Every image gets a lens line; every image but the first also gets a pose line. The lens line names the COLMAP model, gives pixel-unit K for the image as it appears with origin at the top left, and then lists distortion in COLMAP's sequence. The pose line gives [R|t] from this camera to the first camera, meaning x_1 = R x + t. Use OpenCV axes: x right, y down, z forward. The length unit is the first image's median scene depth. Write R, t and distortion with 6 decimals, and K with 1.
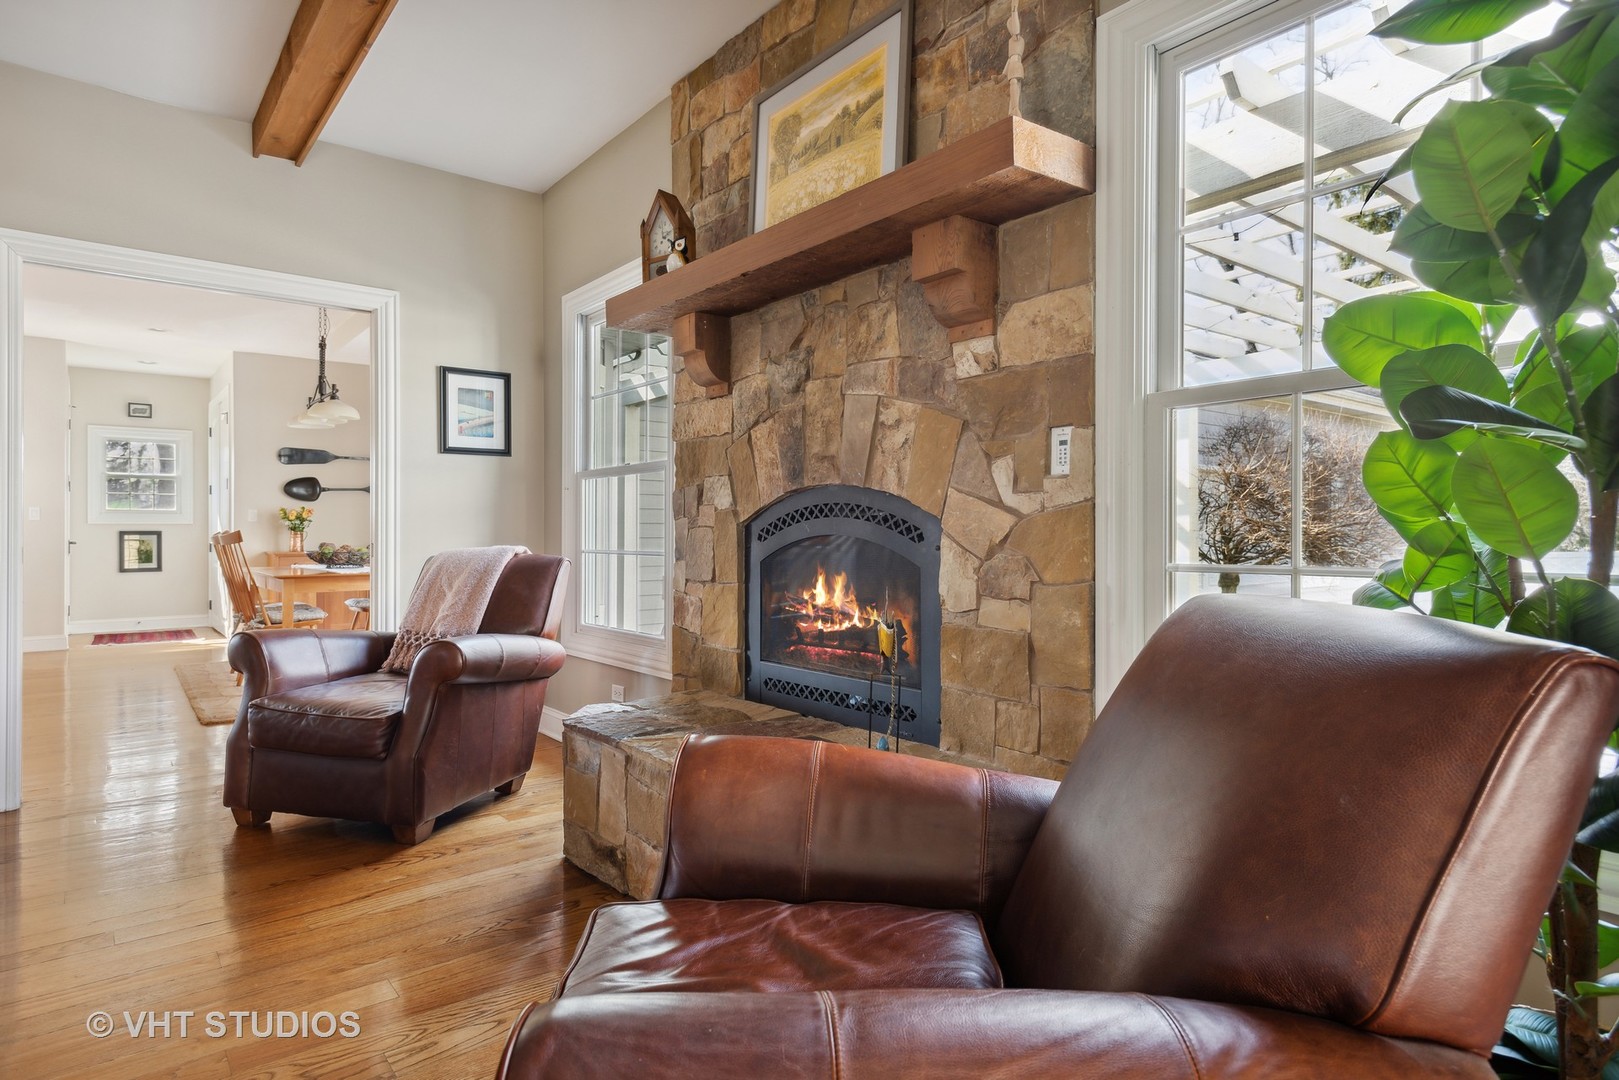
lens RADIAL K [[852.8, 0, 810.6], [0, 852.8, 535.4], [0, 0, 1]] dist [0.004467, 0.000761]
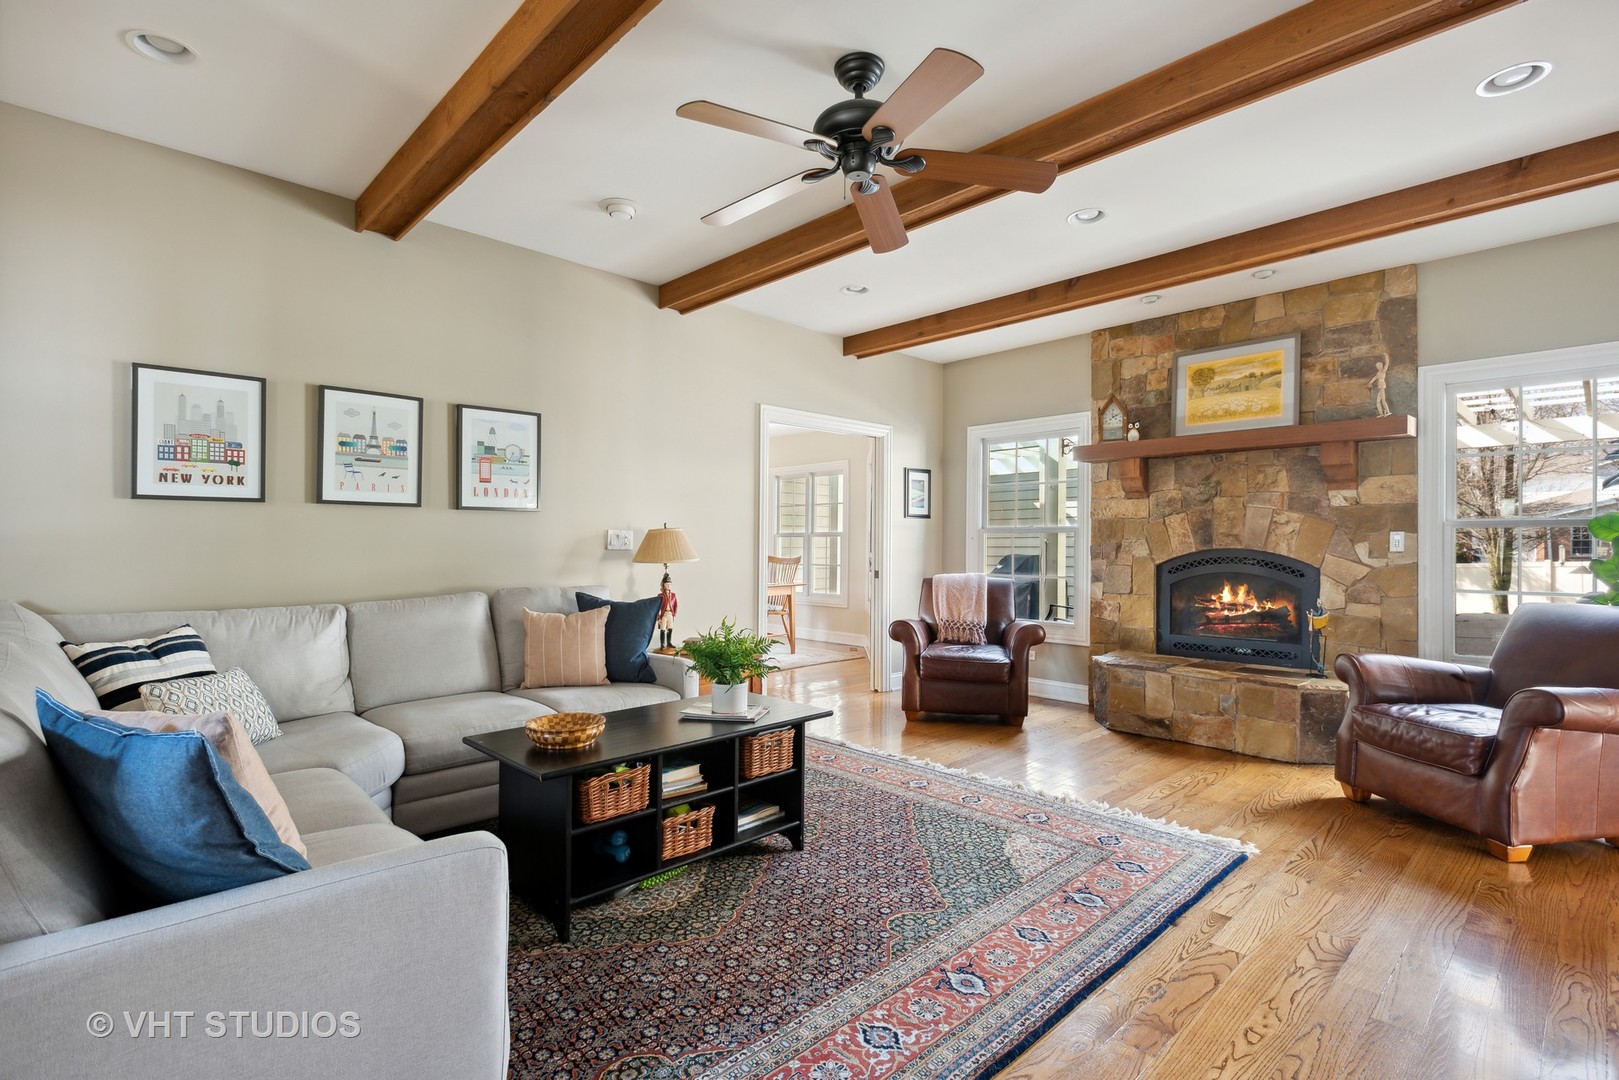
lens RADIAL K [[771.8, 0, 754.3], [0, 771.8, 530.4], [0, 0, 1]] dist [0.016355, -0.004617]
pose [[0.996699, 0.000116, 0.081179, -1.402769], [0.000681, 0.999952, -0.009787, -0.091767], [-0.081177, 0.009810, 0.996651, -0.860199]]
